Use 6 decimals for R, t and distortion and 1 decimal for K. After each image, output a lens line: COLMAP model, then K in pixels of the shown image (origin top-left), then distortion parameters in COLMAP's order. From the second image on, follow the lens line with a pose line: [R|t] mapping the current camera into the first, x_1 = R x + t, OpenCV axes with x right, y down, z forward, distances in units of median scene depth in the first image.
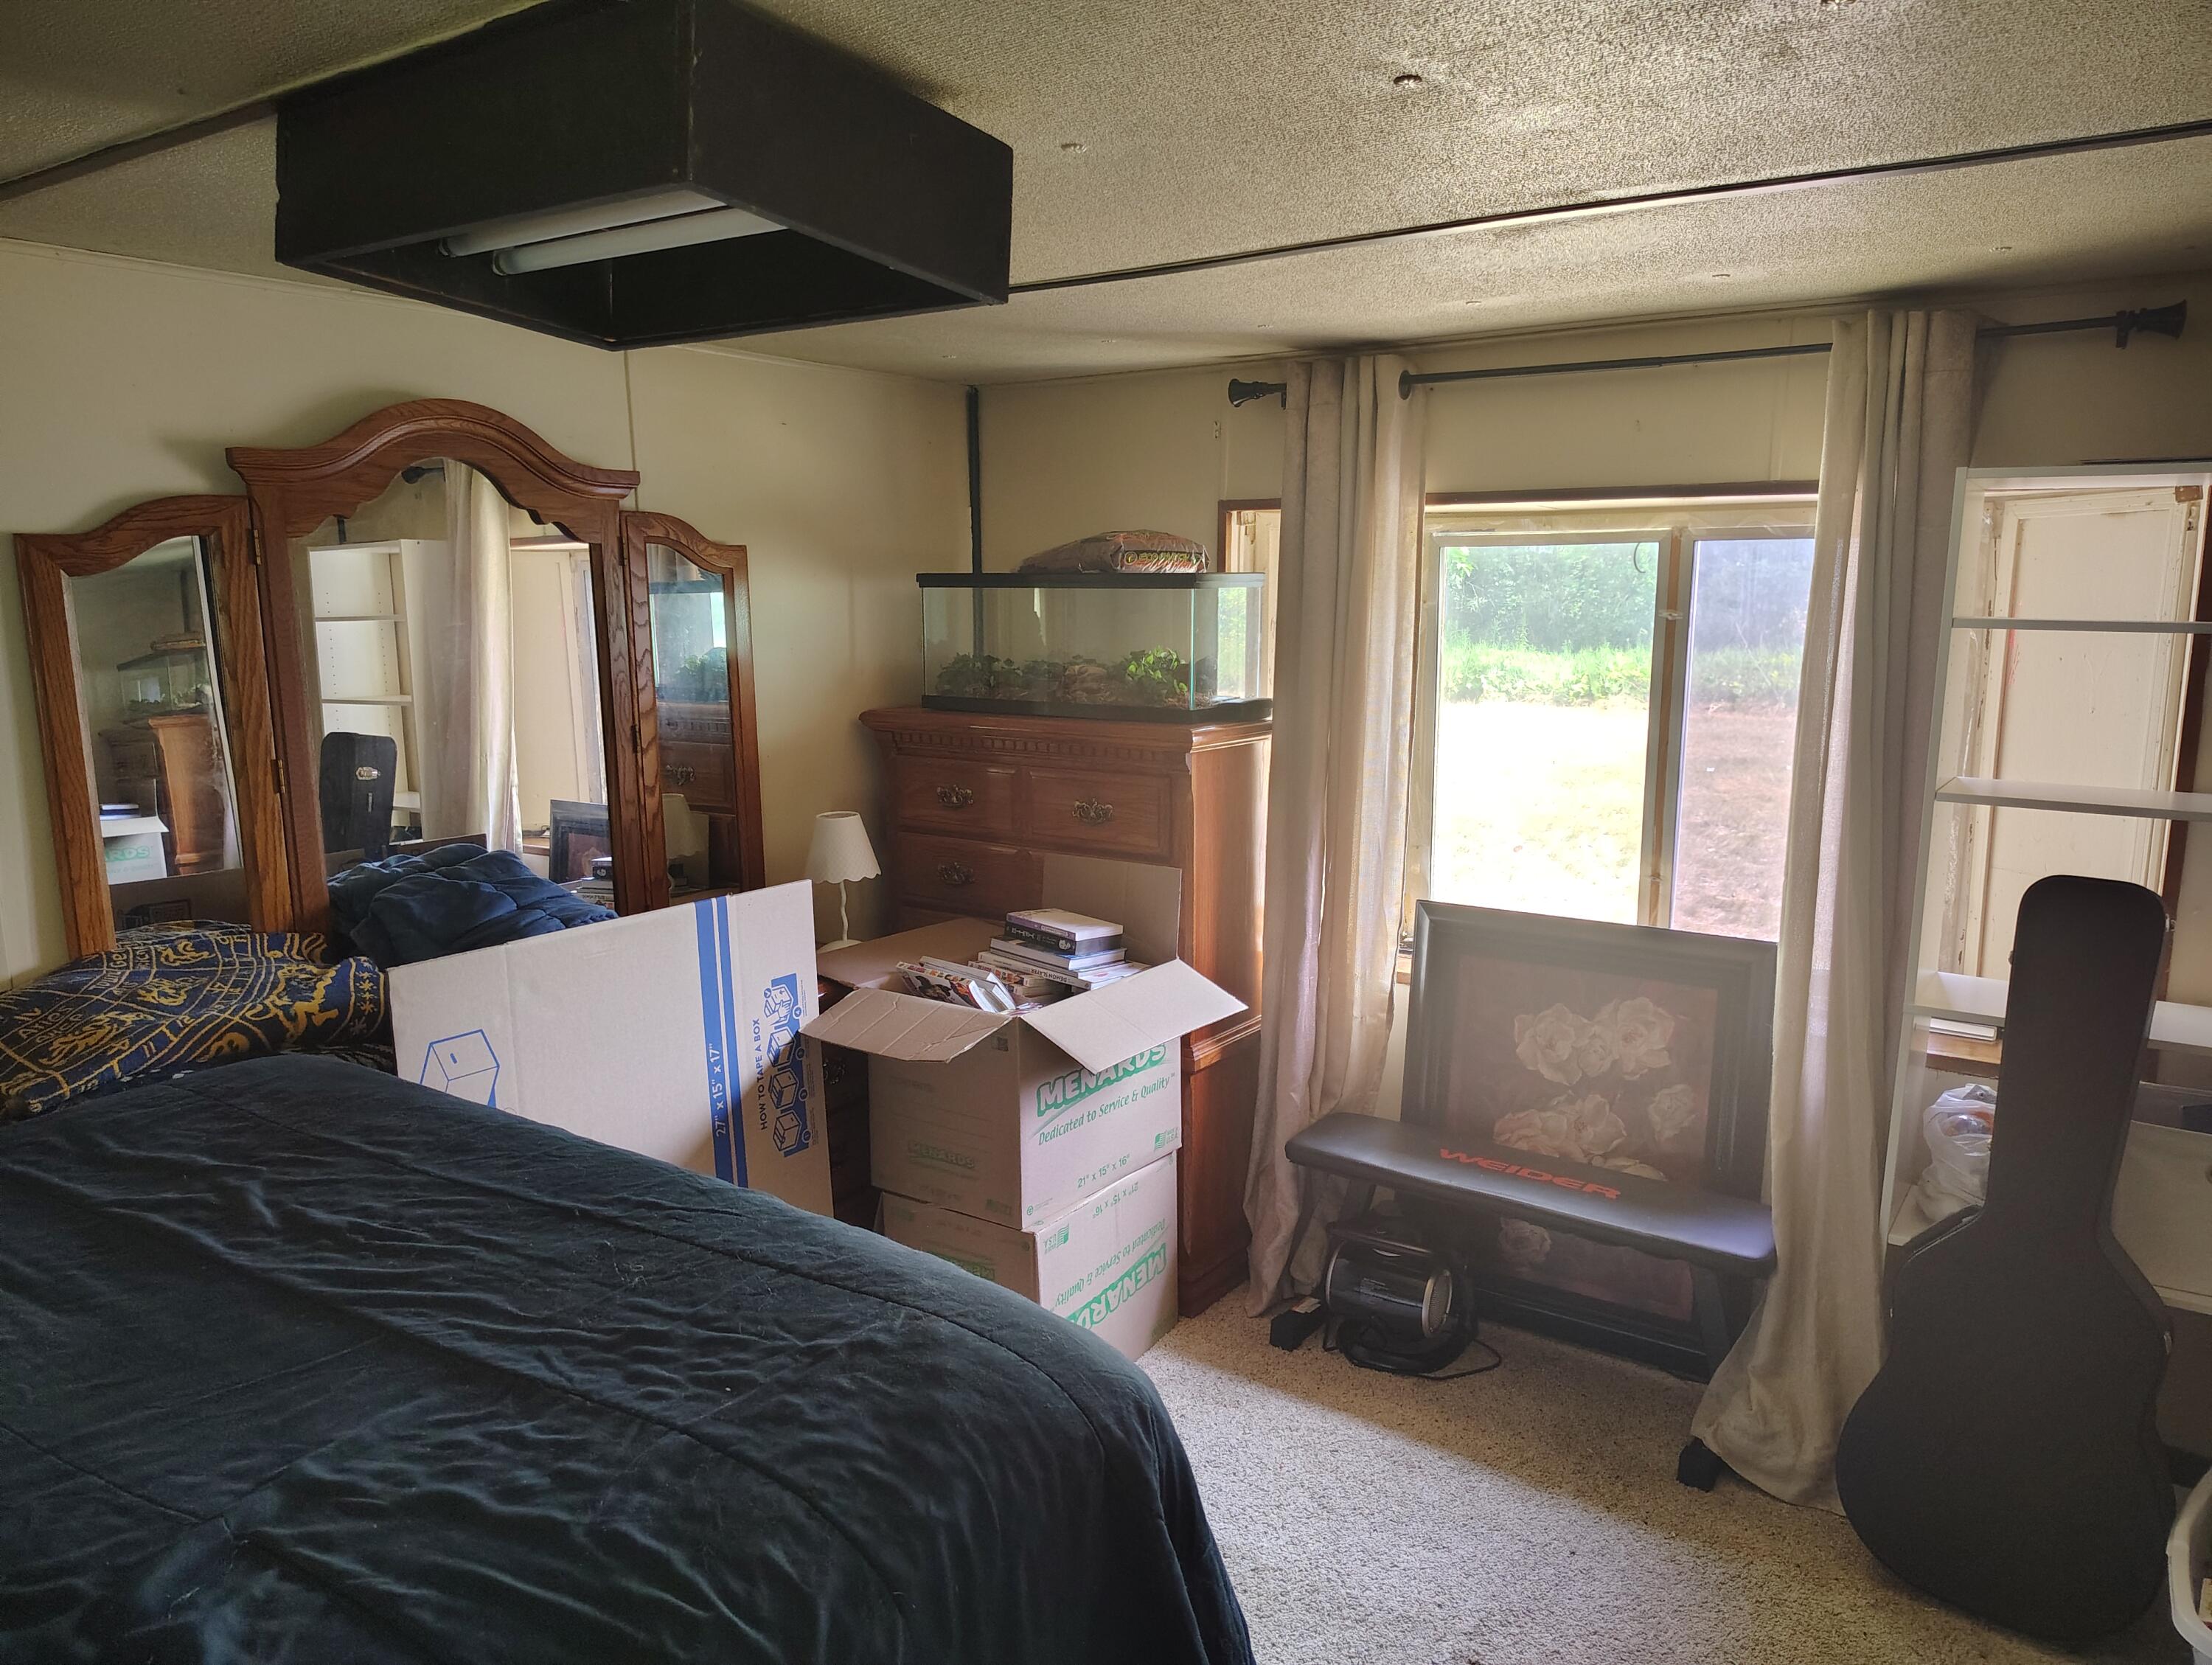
lens RADIAL K [[1552.4, 0, 1114.7], [0, 1552.4, 845.7], [0, 0, 1]] dist [0.022788, -0.001544]
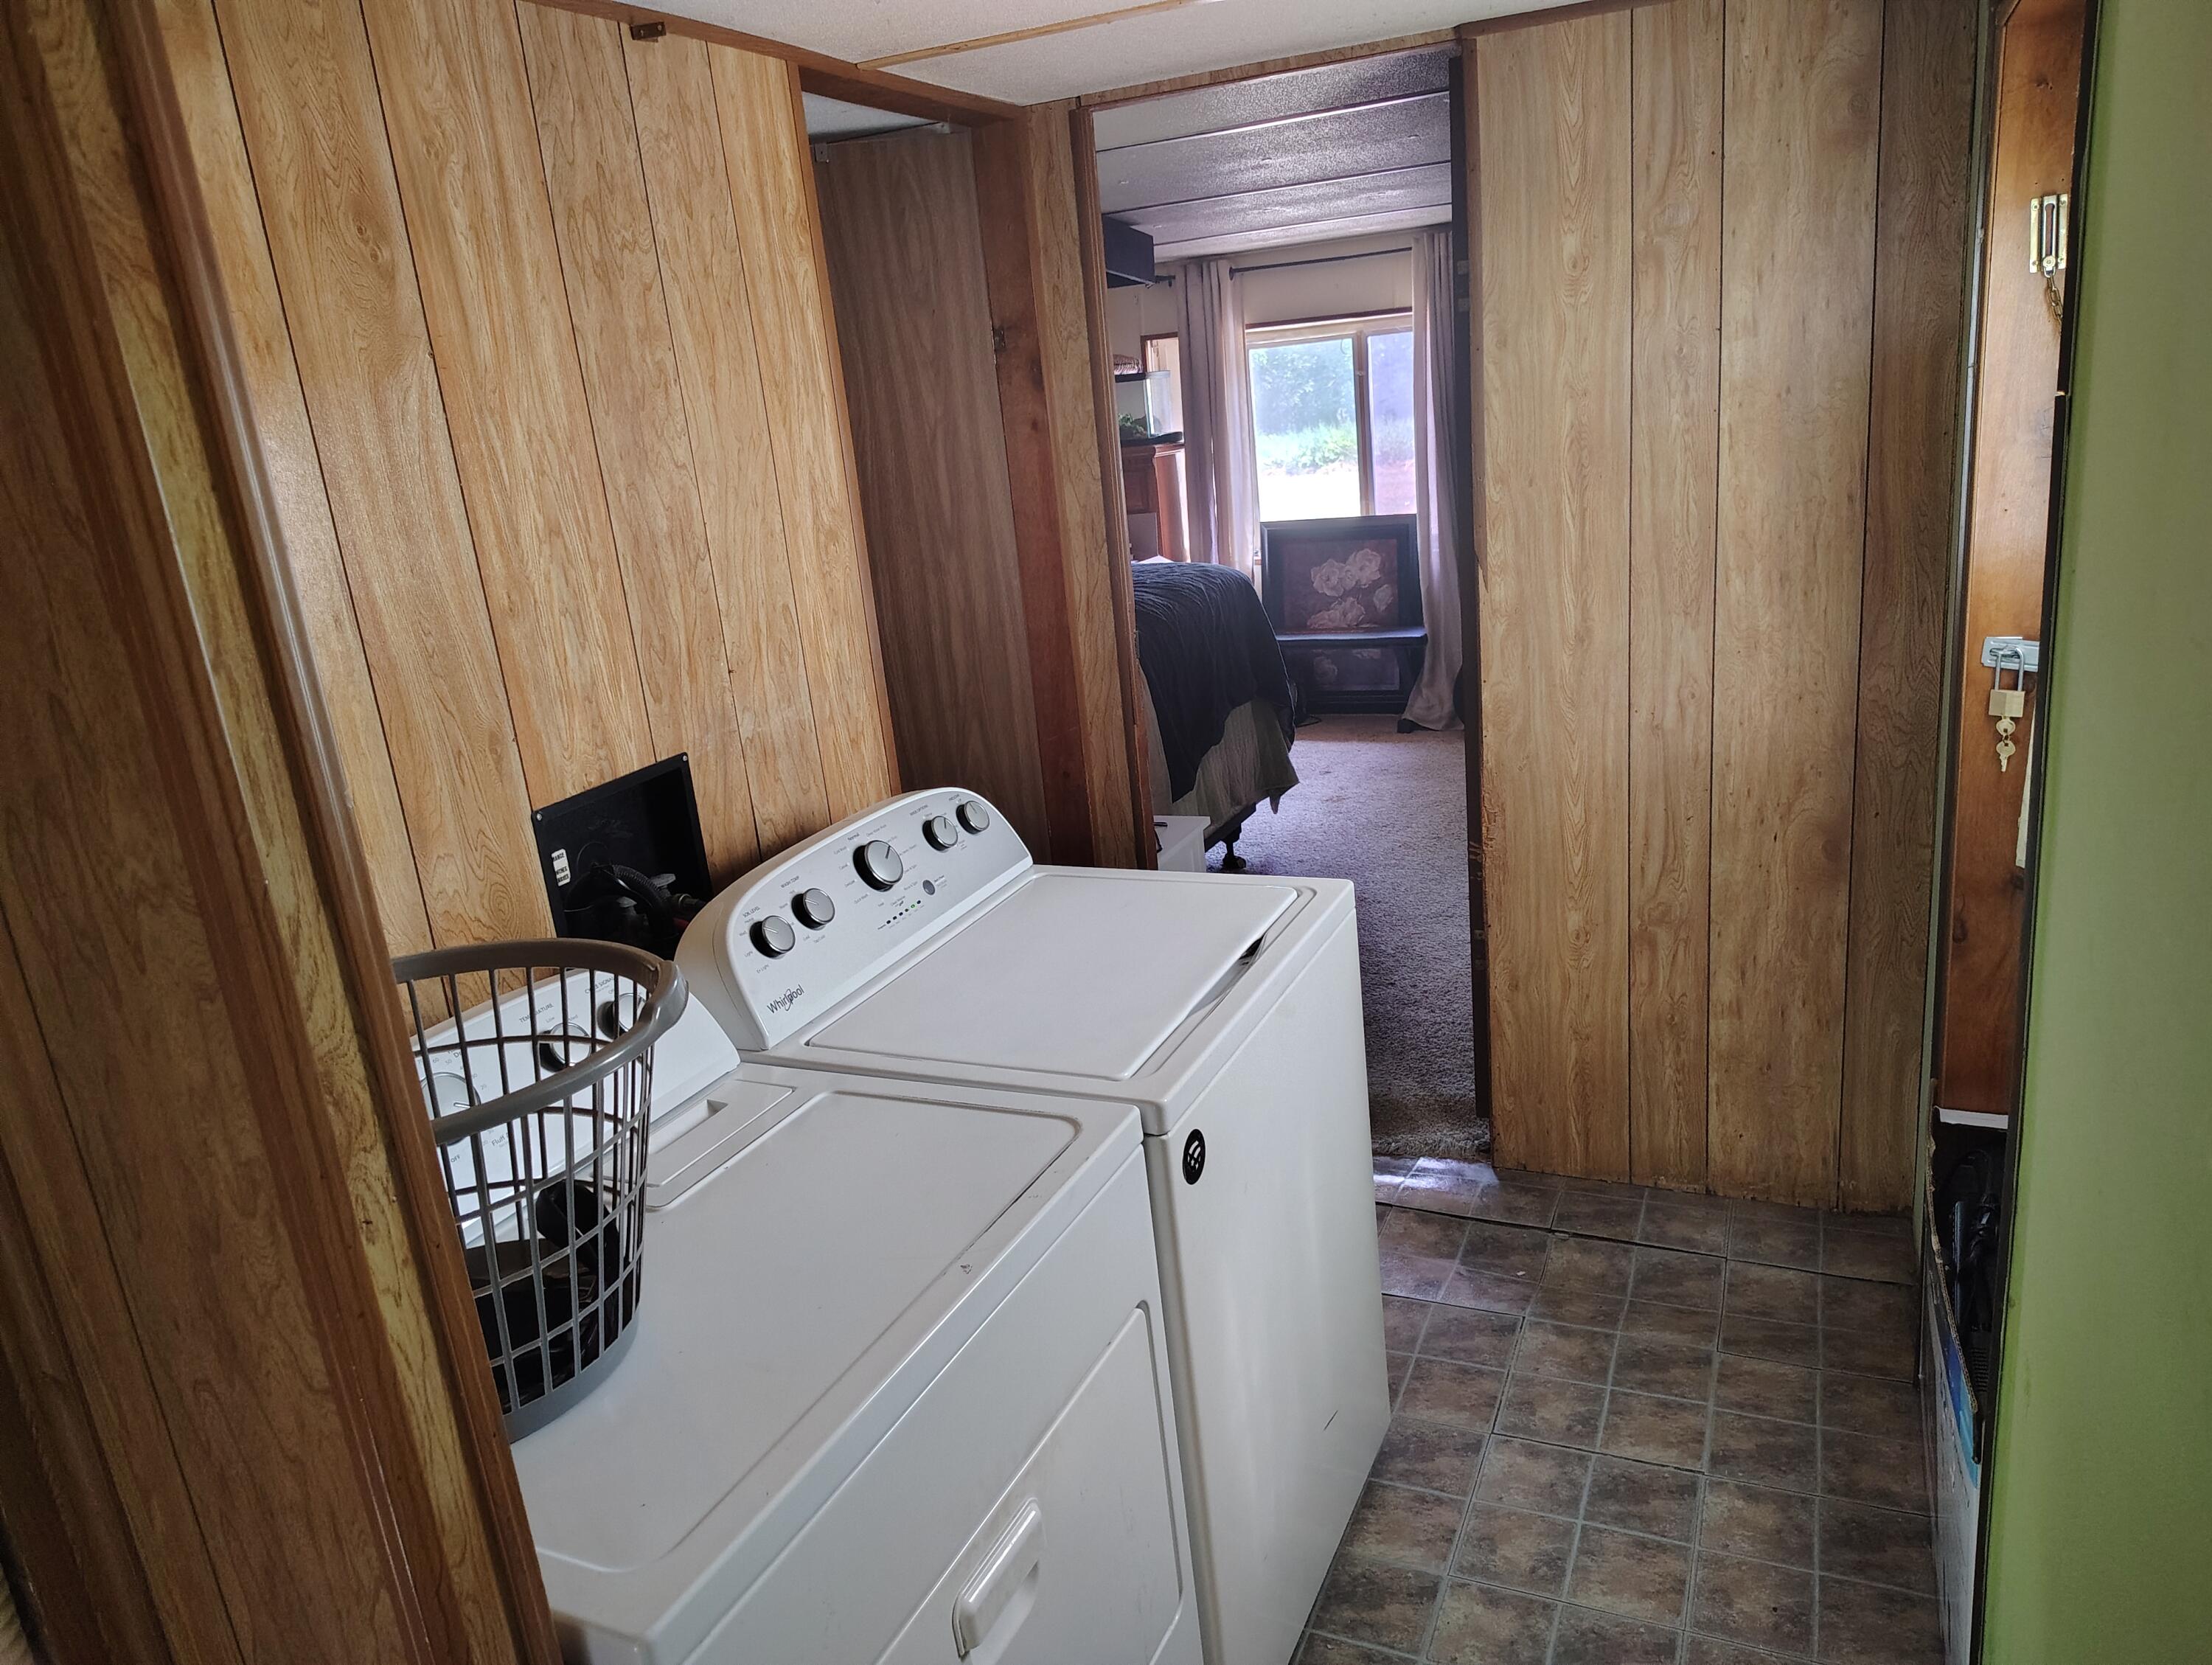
lens RADIAL K [[1552.4, 0, 1114.7], [0, 1552.4, 845.7], [0, 0, 1]] dist [0.022788, -0.001544]
pose [[0.979345, -0.136798, 0.148894, -0.394767], [0.120491, 0.986198, 0.113556, 0.216269], [-0.162374, -0.093270, 0.982311, -1.144158]]
